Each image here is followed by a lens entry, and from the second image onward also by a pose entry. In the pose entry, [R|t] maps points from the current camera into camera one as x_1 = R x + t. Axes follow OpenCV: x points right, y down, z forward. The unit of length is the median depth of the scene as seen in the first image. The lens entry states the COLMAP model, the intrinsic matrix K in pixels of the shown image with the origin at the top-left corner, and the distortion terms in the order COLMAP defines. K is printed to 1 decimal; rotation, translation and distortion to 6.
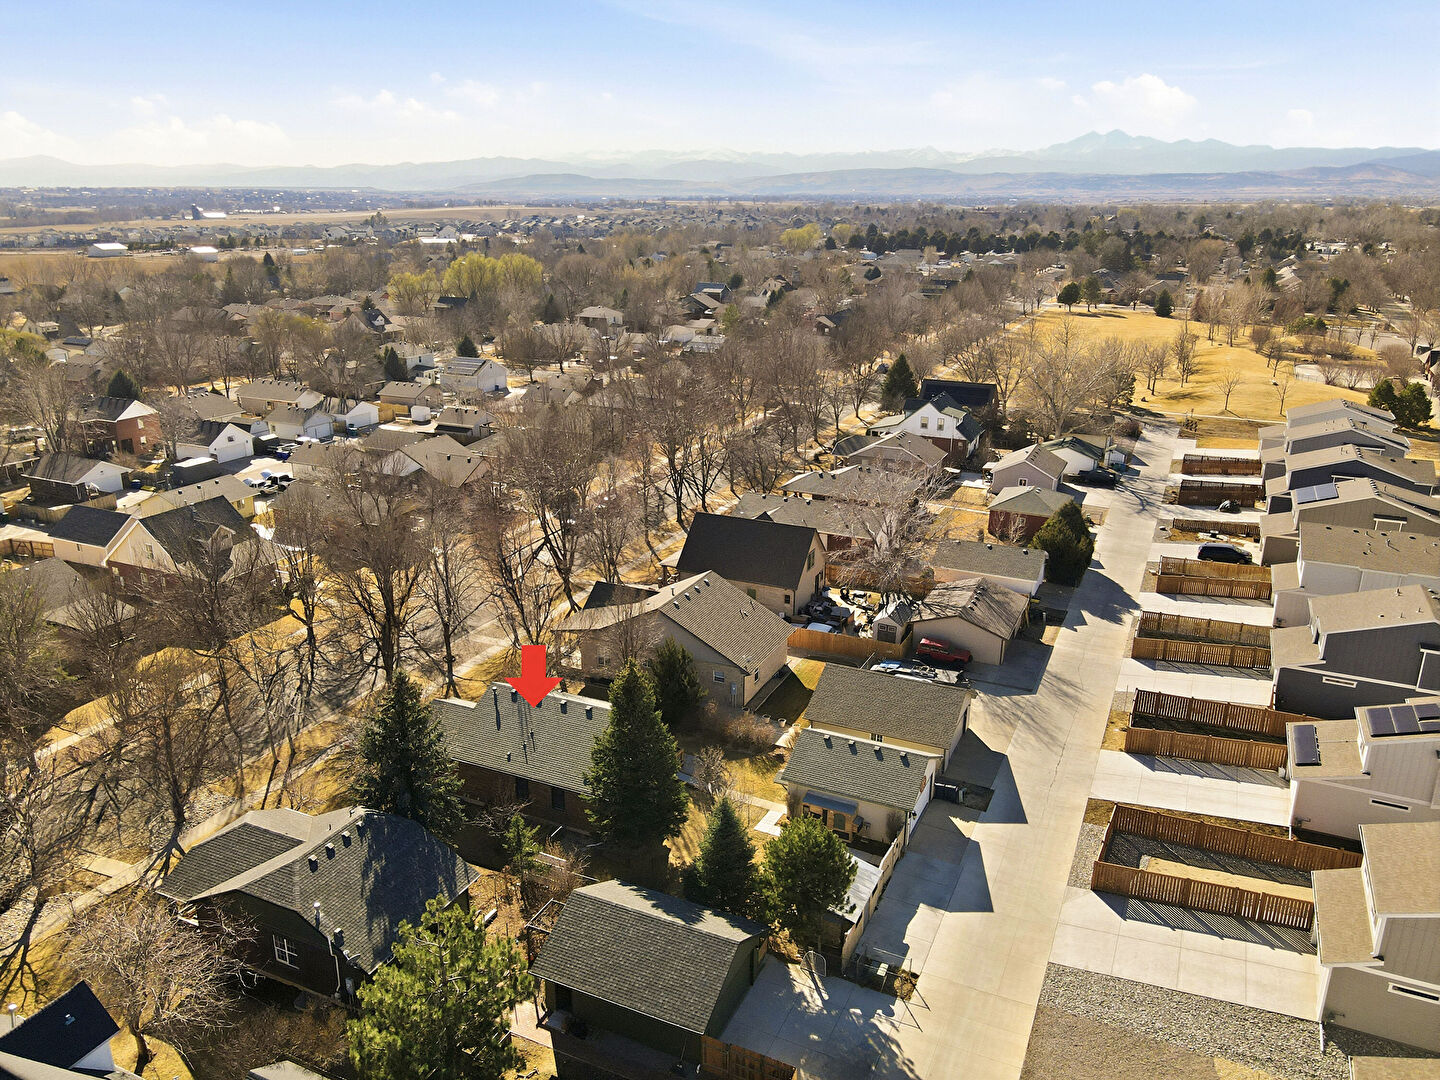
lens RADIAL K [[1037.9, 0, 698.8], [0, 1037.9, 539.9], [0, 0, 1]] dist [0.010016, 0.003054]
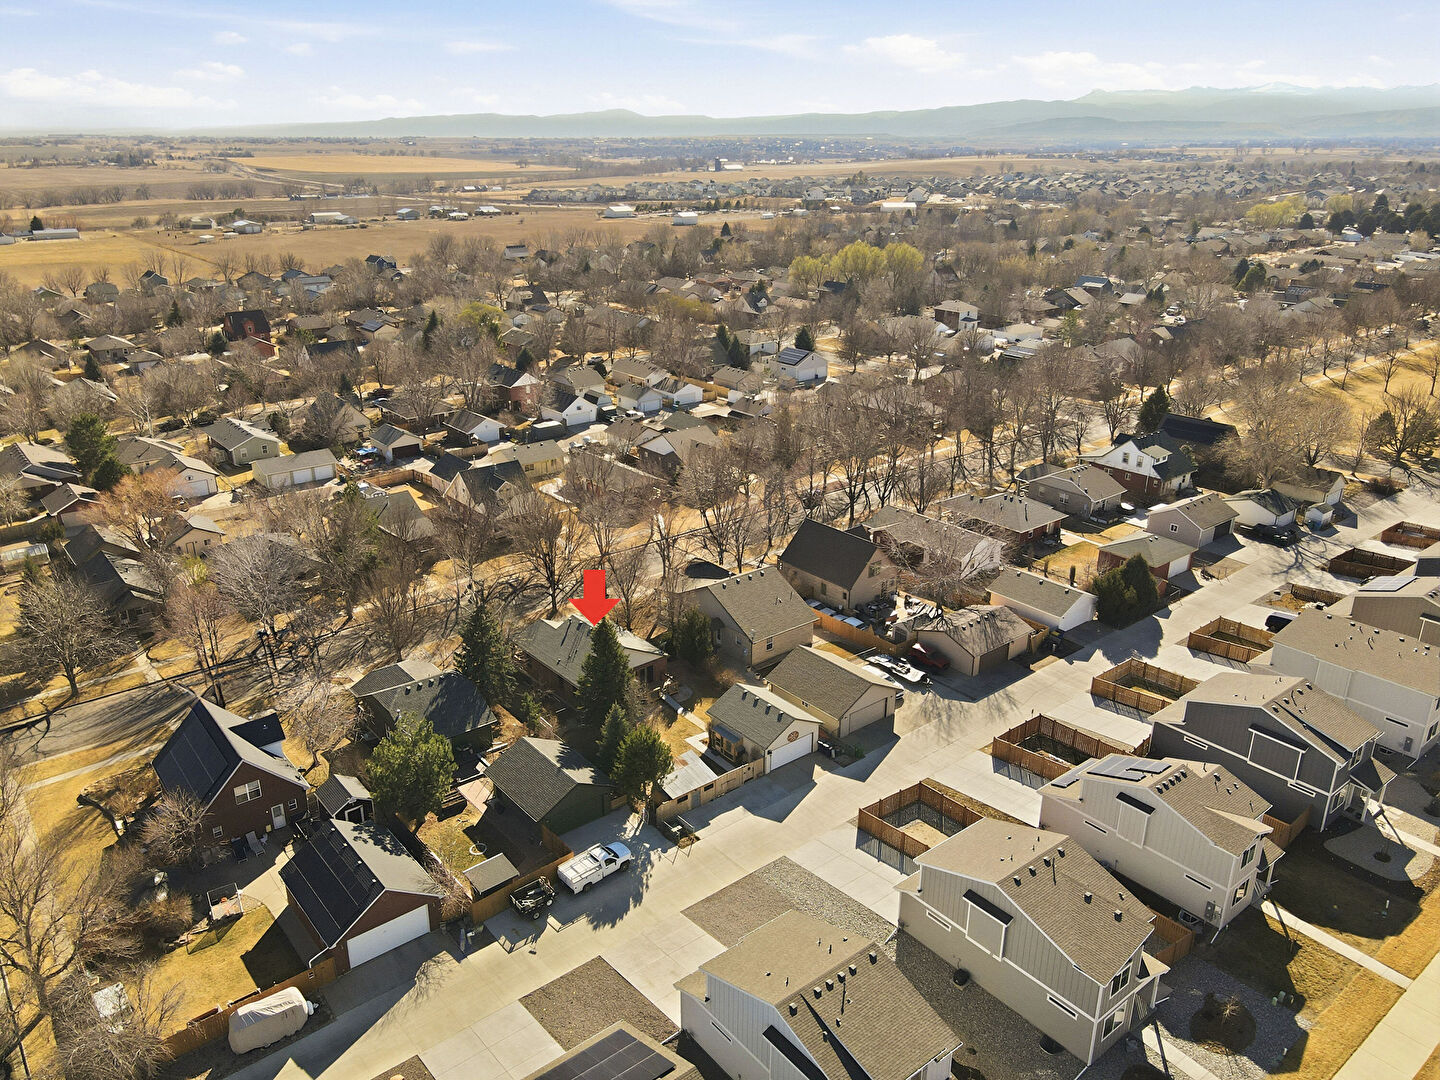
lens RADIAL K [[1040.9, 0, 720.0], [0, 1040.9, 540.0], [0, 0, 1]] dist [-0.006424, -0.000680]
pose [[0.901370, 0.150737, -0.405968, 0.292703], [-0.130020, 0.988413, 0.078318, -0.059098], [0.413070, -0.017810, 0.910525, -0.155504]]
